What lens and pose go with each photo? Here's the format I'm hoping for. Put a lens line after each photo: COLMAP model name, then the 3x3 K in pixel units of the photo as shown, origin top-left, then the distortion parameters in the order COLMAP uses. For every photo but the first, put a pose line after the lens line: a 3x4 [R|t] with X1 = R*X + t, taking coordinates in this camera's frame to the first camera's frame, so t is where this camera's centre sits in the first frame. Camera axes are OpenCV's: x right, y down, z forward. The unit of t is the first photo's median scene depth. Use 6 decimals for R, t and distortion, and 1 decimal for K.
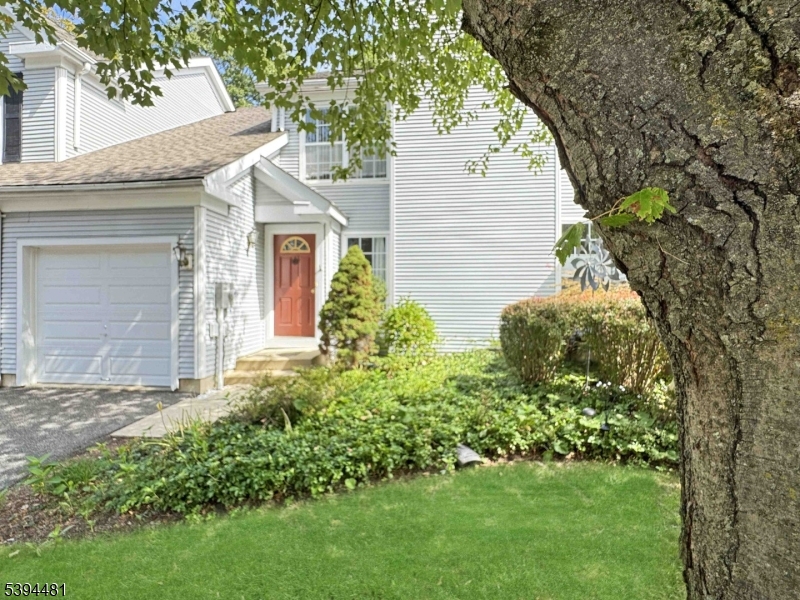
lens RADIAL K [[370.4, 0, 400.0], [0, 370.4, 300.0], [0, 0, 1]] dist [-0.001244, 0.000048]
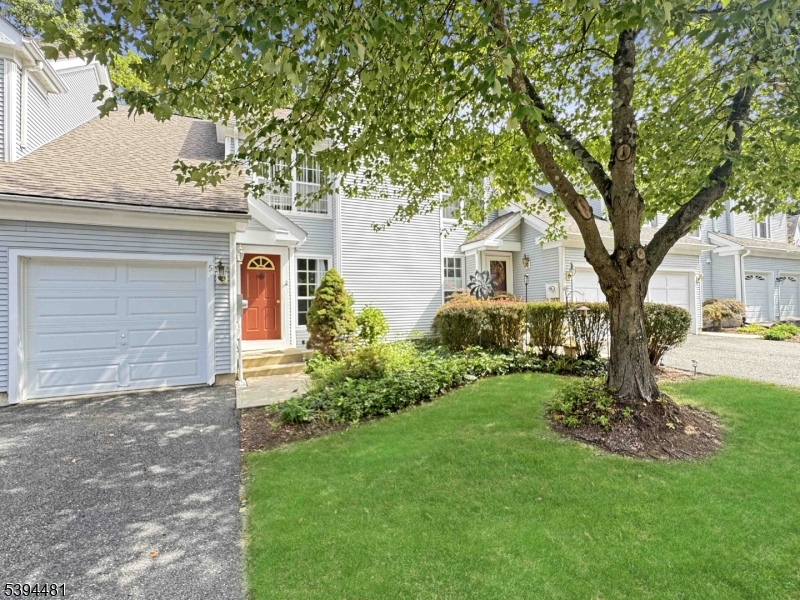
lens RADIAL K [[366.9, 0, 400.0], [0, 366.9, 300.0], [0, 0, 1]] dist [0.001158, 0.000115]
pose [[0.854994, -0.004895, 0.518615, -0.664163], [0.019509, 0.999551, -0.022730, 0.008751], [-0.518271, 0.029552, 0.854706, -0.314328]]
